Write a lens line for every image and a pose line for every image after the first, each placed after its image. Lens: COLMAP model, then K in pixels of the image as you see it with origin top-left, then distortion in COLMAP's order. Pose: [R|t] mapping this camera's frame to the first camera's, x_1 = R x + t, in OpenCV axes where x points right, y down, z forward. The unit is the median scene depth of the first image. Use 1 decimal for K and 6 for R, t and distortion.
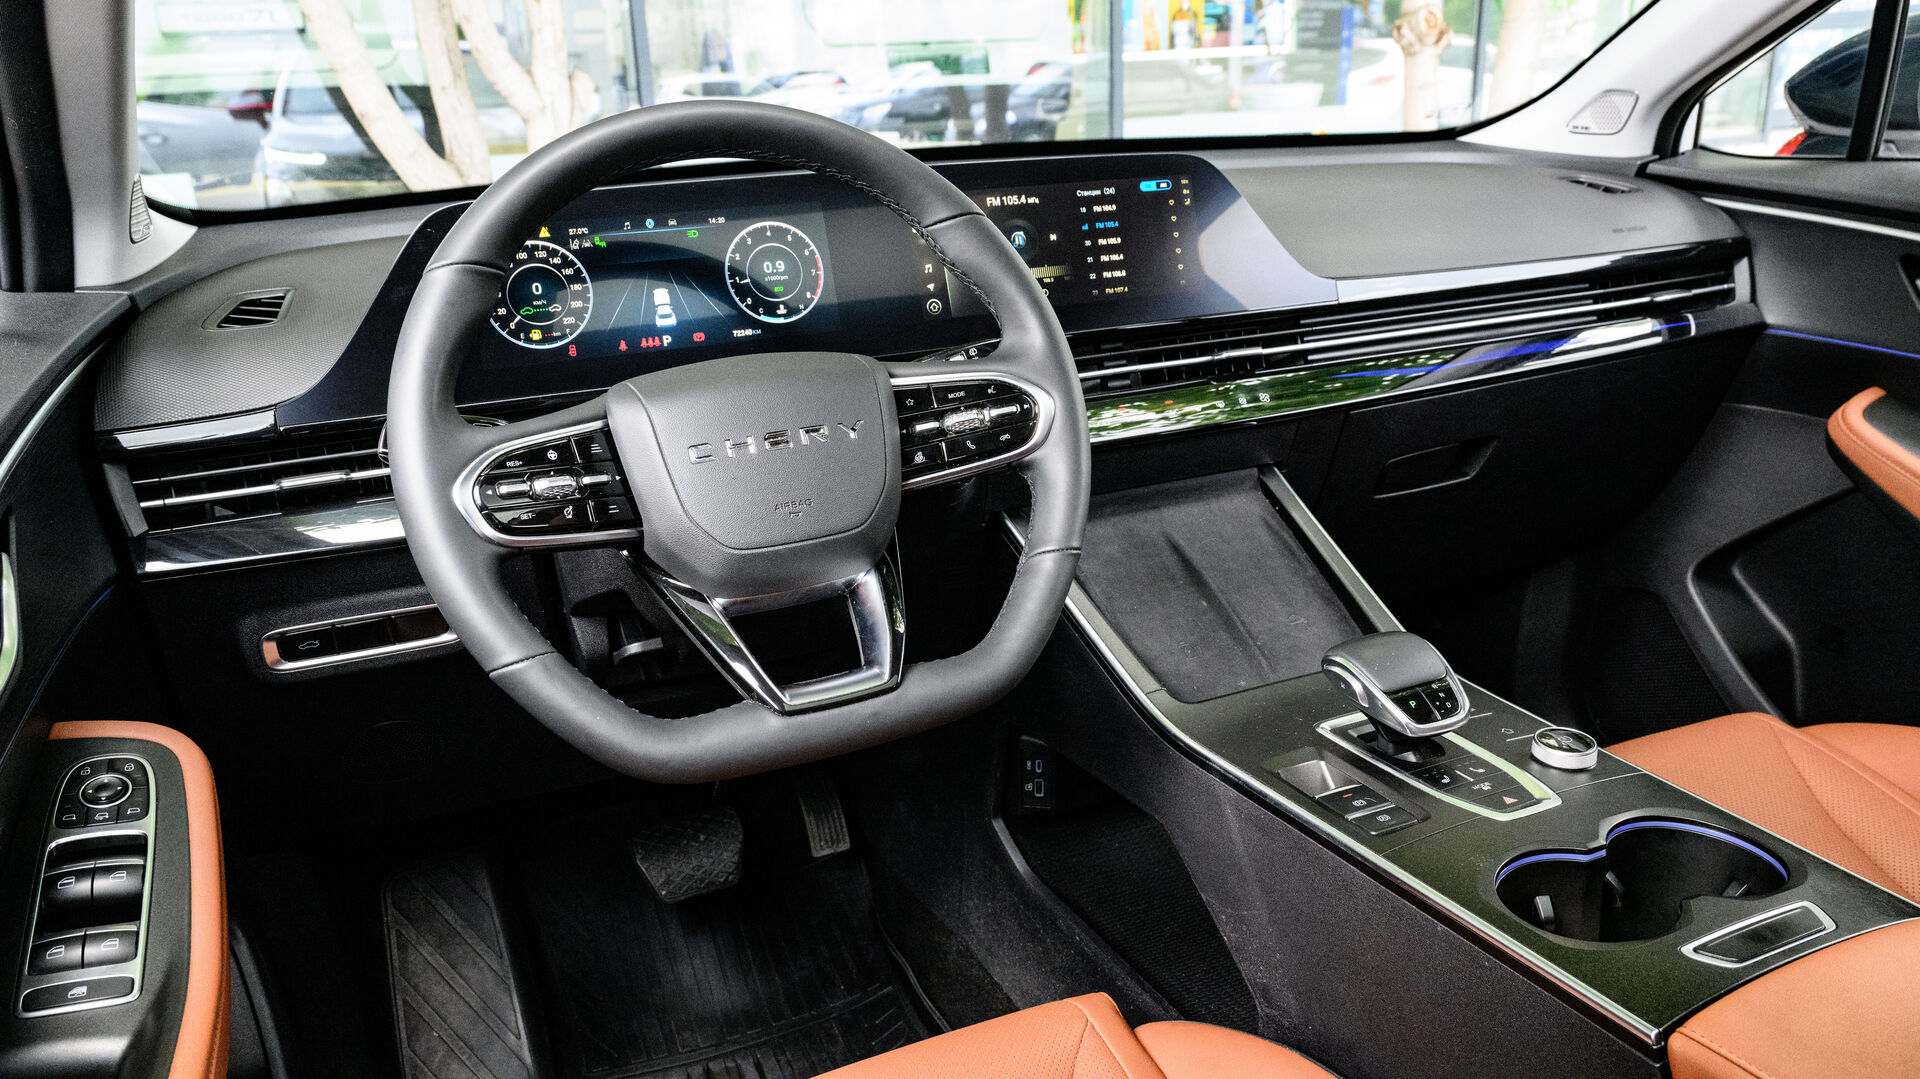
lens RADIAL K [[1416.5, 0, 960.0], [0, 1416.5, 539.5], [0, 0, 1]] dist [0.005201, -0.001636]
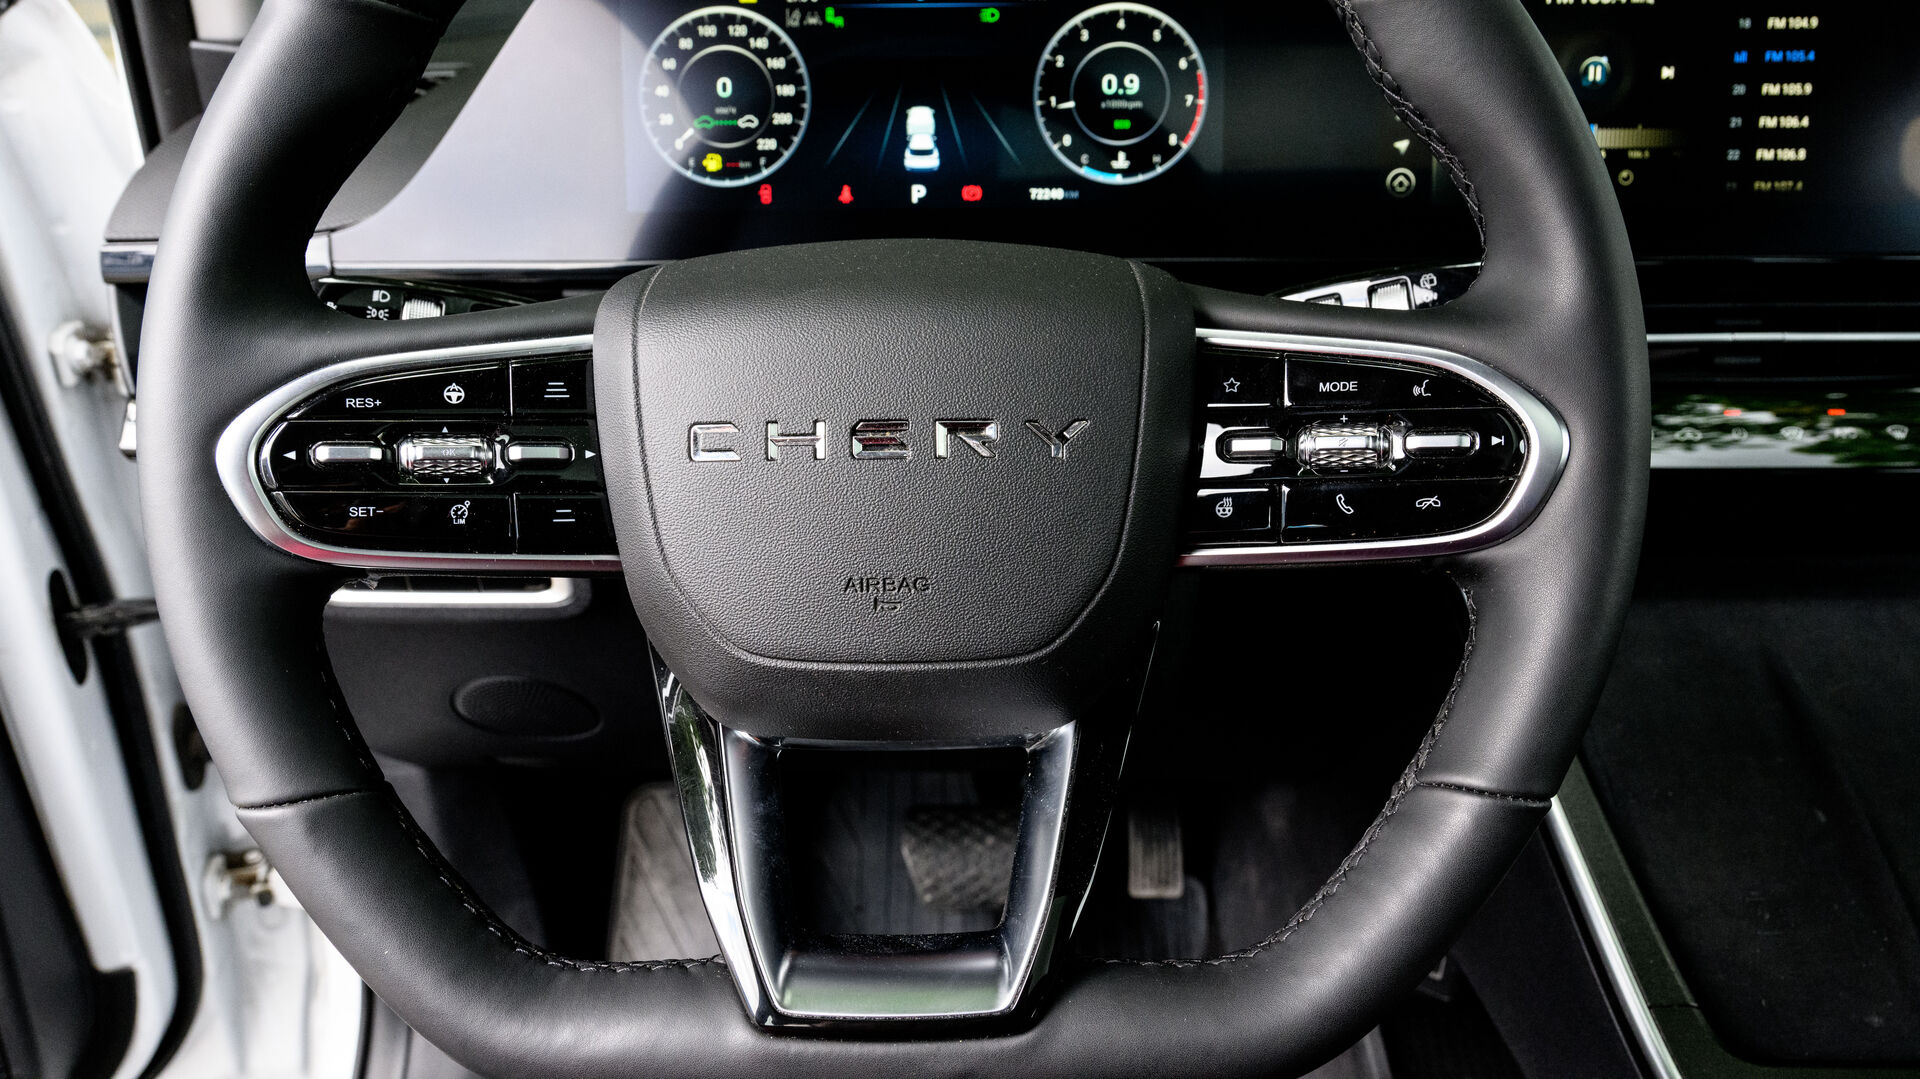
lens RADIAL K [[1258.0, 0, 960.0], [0, 1258.0, 539.5], [0, 0, 1]] dist [-0.020427, 0.039060]
pose [[0.908839, 0.201724, -0.365129, 0.036261], [-0.157024, 0.976357, 0.148564, -0.080191], [0.386465, -0.077686, 0.919026, 0.511392]]
